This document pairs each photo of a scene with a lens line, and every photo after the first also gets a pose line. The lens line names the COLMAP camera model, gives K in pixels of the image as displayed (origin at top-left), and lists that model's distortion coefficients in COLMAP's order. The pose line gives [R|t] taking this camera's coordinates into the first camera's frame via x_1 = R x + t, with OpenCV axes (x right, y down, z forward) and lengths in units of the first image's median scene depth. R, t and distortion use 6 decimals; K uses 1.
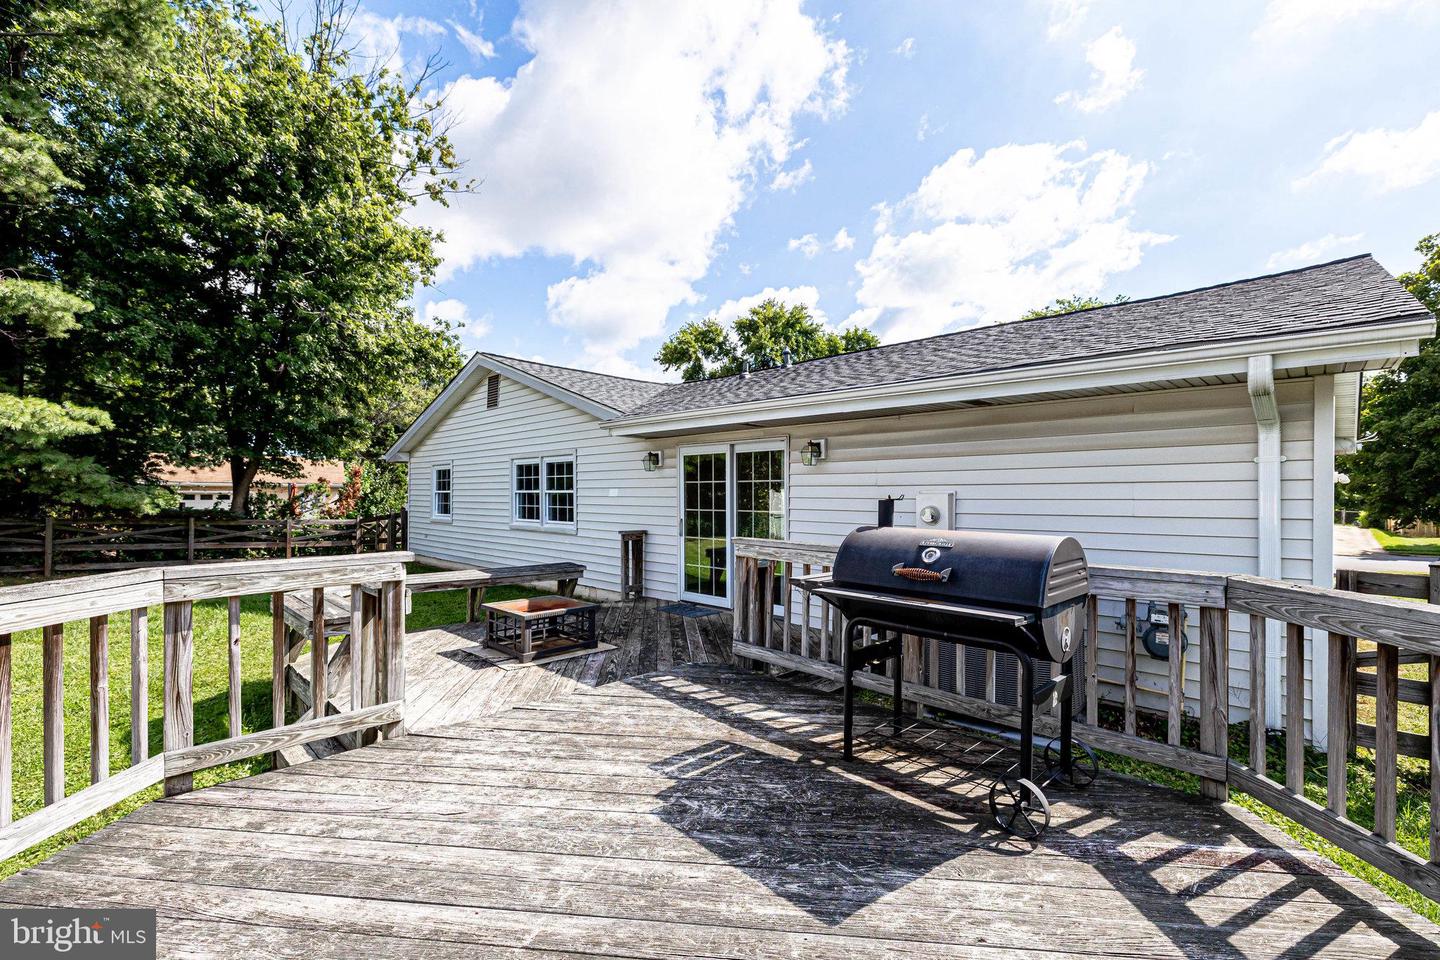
lens RADIAL K [[628.7, 0, 723.5], [0, 628.7, 485.5], [0, 0, 1]] dist [0.016338, 0.000309]
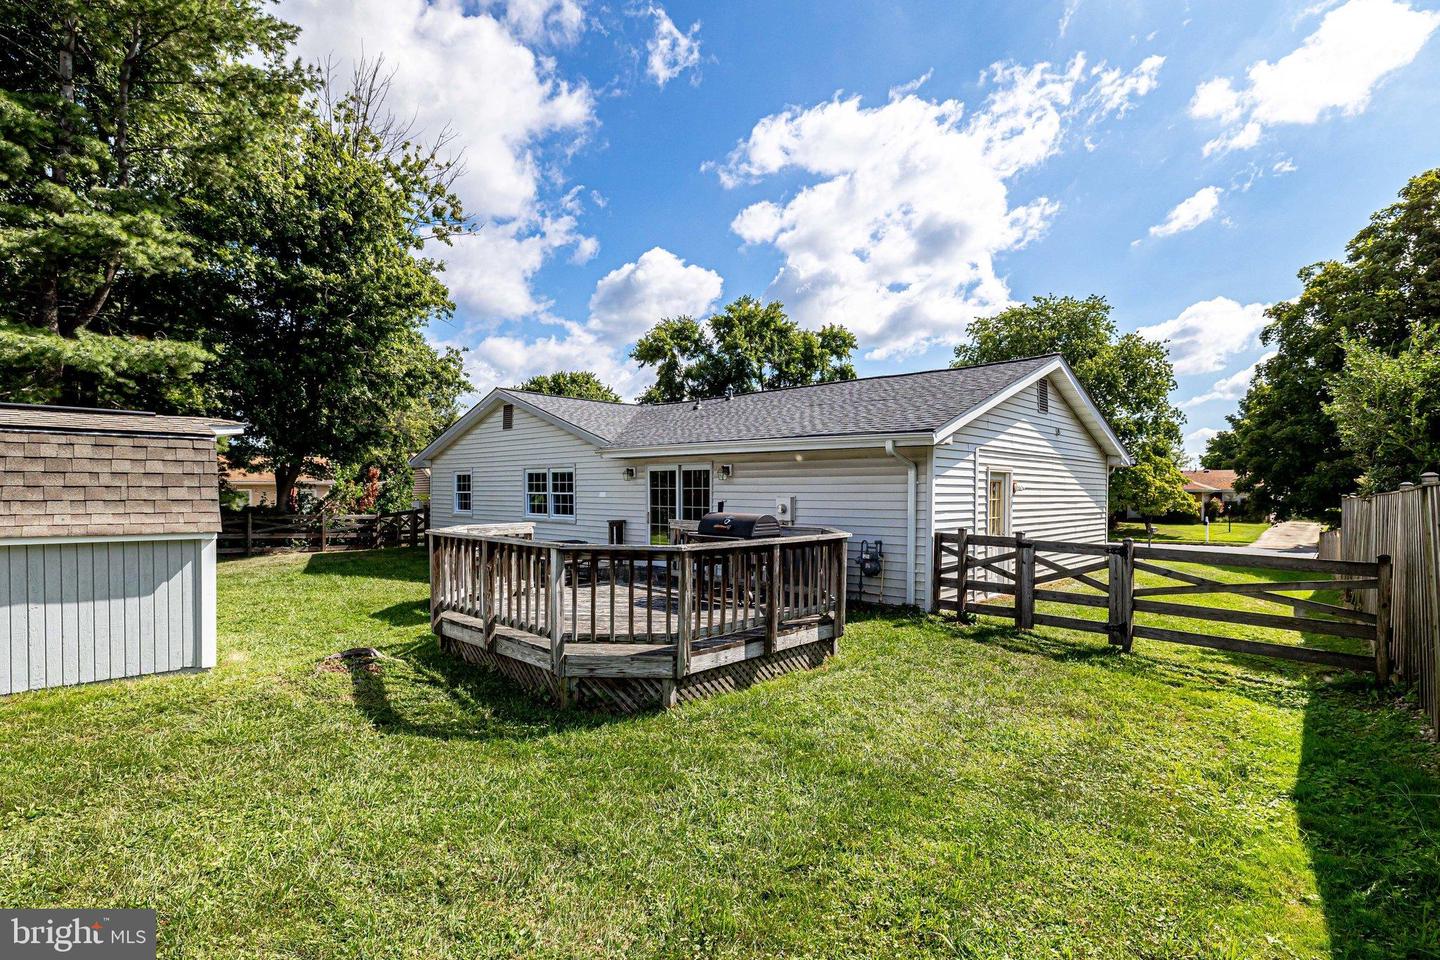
lens RADIAL K [[707.0, 0, 721.4], [0, 707.0, 491.6], [0, 0, 1]] dist [-0.000459, 0.000045]
pose [[0.999805, 0.000423, 0.019759, 0.043358], [-0.000736, 0.999874, 0.015849, -0.013827], [-0.019749, -0.015861, 0.999679, -0.409101]]
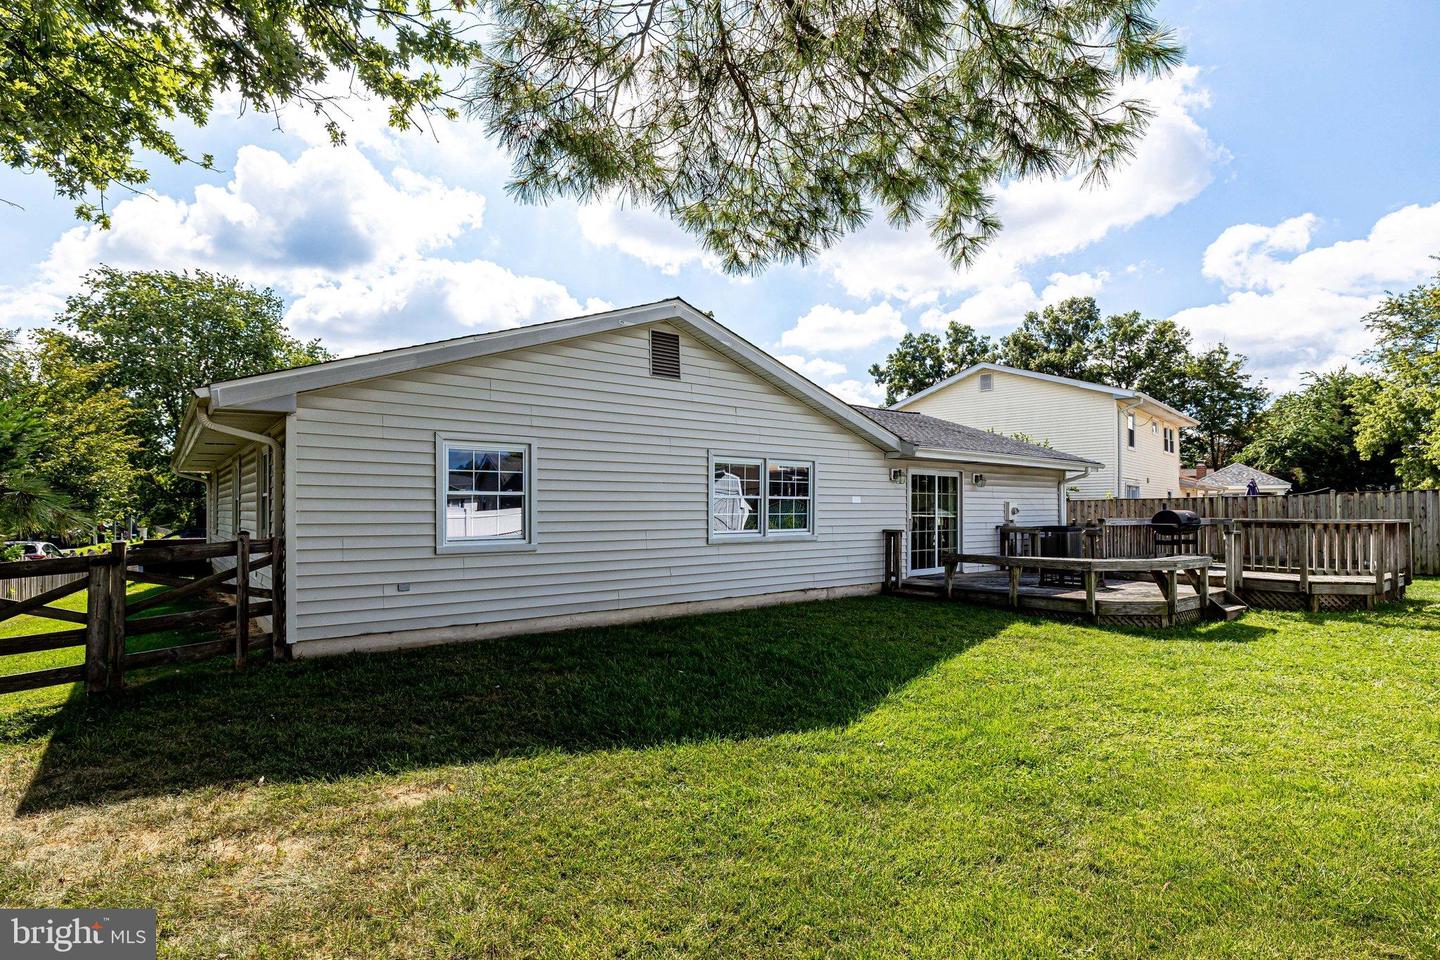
lens RADIAL K [[707.0, 0, 722.8], [0, 707.0, 488.3], [0, 0, 1]] dist [-0.000459, 0.000045]
pose [[0.096364, 0.018916, 0.995166, -0.959304], [-0.021120, 0.999633, -0.016955, 0.011520], [-0.995122, -0.019384, 0.096728, 0.712289]]
